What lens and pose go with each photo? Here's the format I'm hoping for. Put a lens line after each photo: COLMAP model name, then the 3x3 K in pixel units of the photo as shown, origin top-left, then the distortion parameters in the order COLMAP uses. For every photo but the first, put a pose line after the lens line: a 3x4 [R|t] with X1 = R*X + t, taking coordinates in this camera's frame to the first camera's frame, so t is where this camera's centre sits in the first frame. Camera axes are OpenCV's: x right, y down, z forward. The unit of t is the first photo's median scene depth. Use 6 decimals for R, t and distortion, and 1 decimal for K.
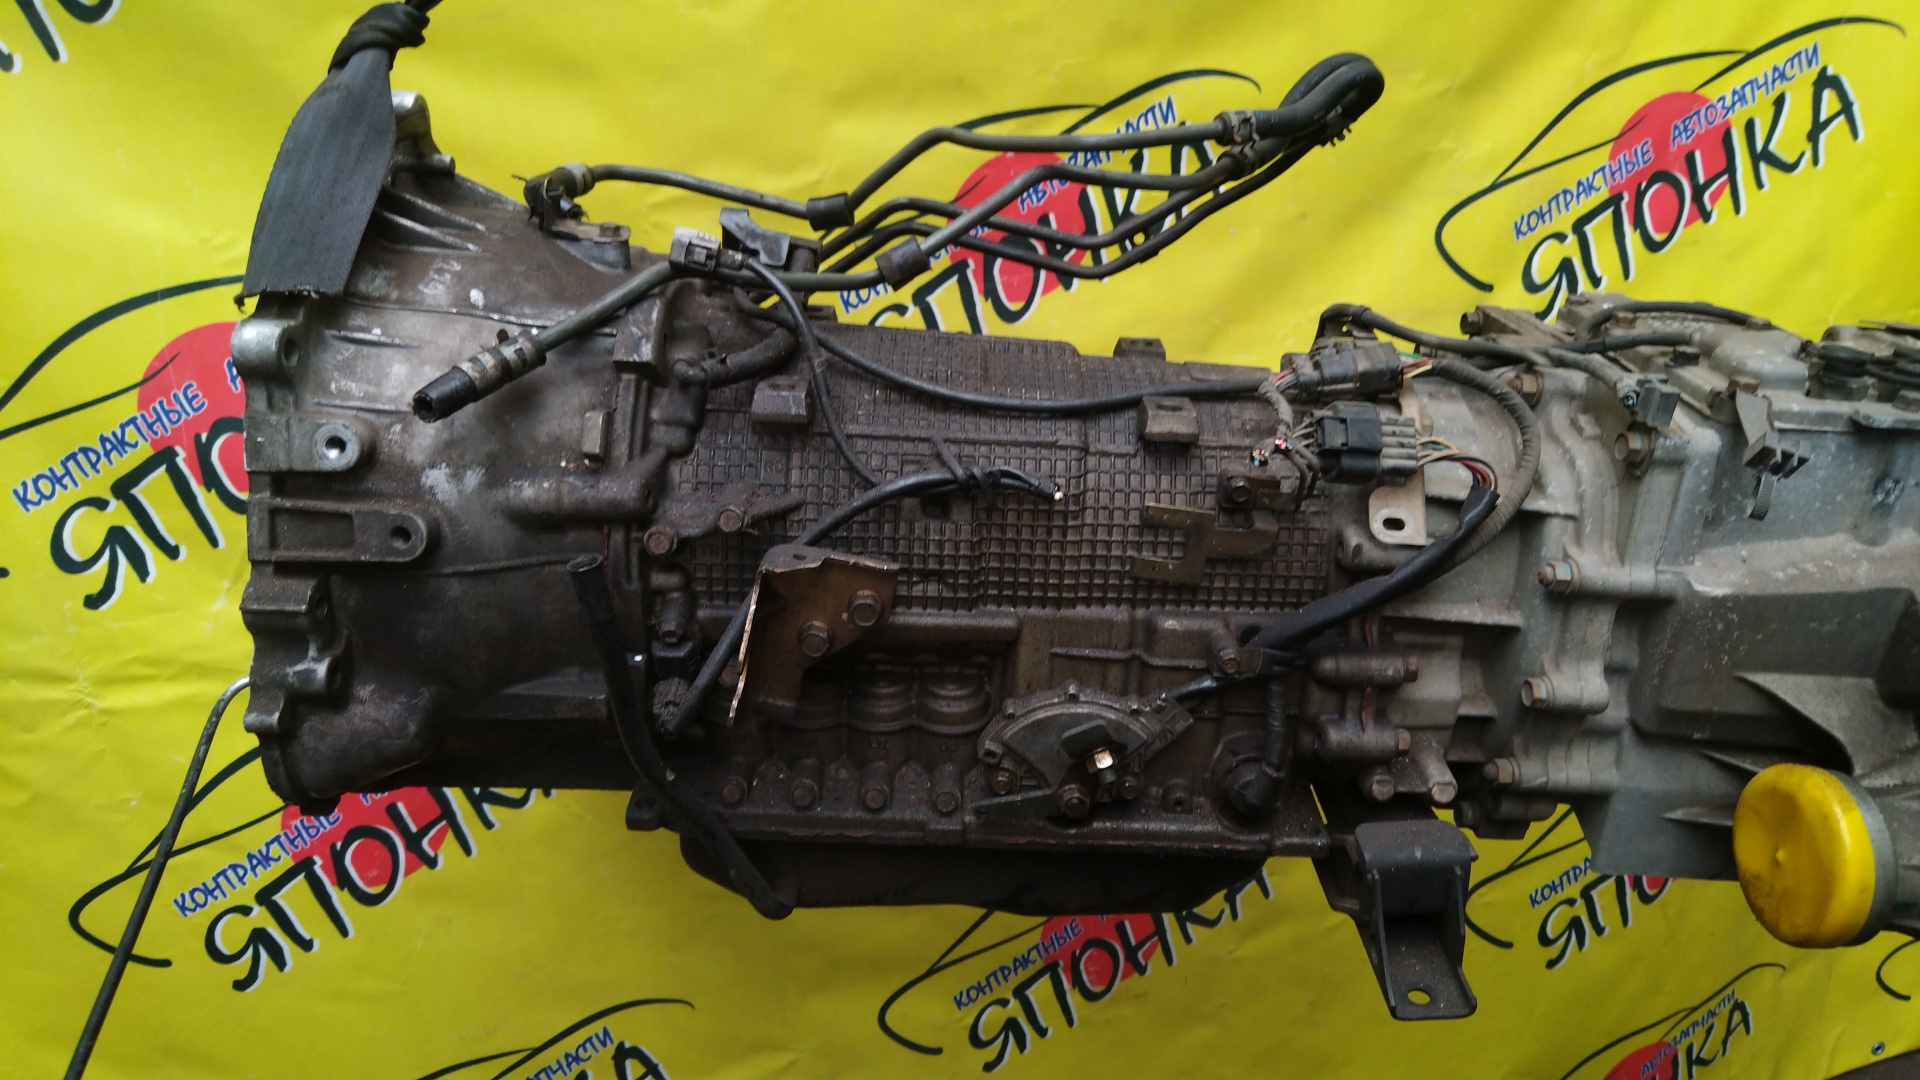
lens RADIAL K [[1321.0, 0, 960.0], [0, 1321.0, 540.0], [0, 0, 1]] dist [-0.003477, 0.006309]
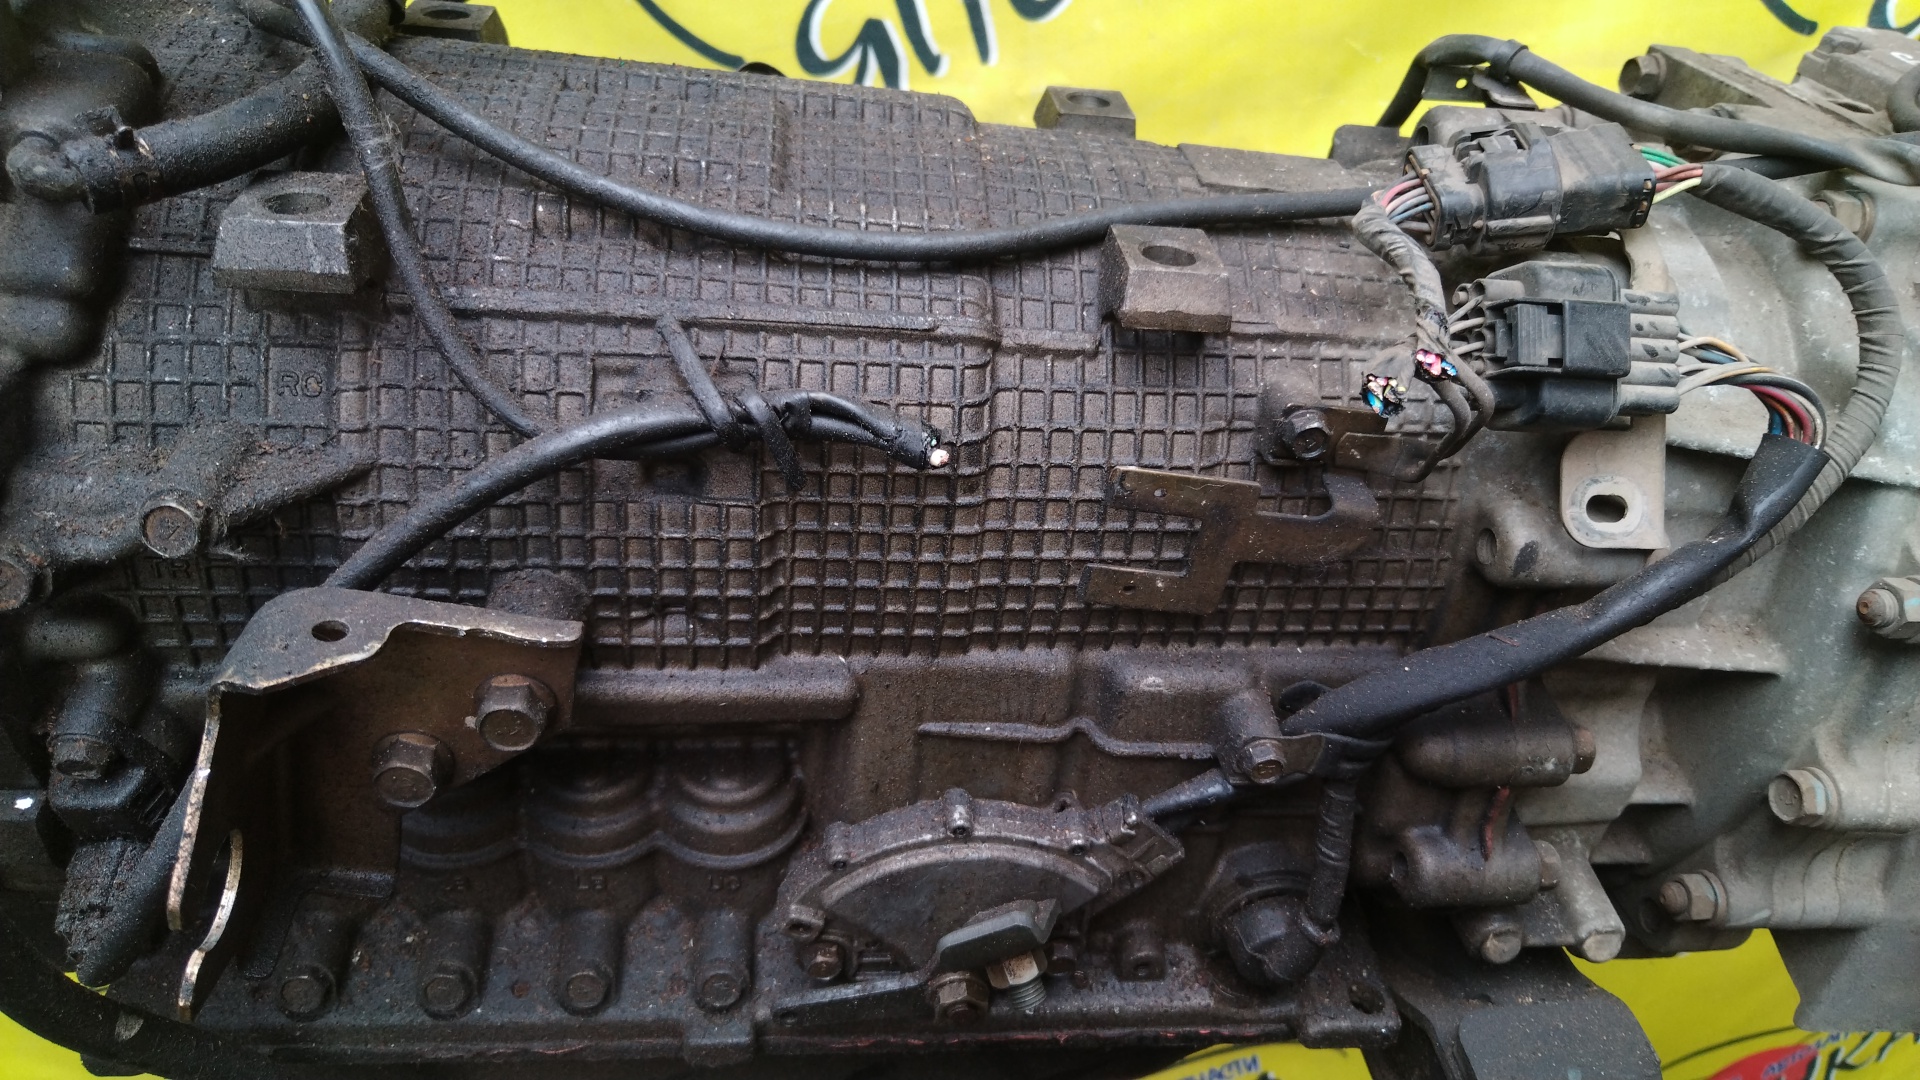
lens RADIAL K [[1357.8, 0, 960.0], [0, 1357.8, 540.0], [0, 0, 1]] dist [-0.010870, 0.001784]
pose [[0.994252, -0.007310, 0.106817, 0.029914], [-0.013535, 0.981083, 0.193115, -0.092818], [-0.106208, -0.193450, 0.975344, 0.508908]]
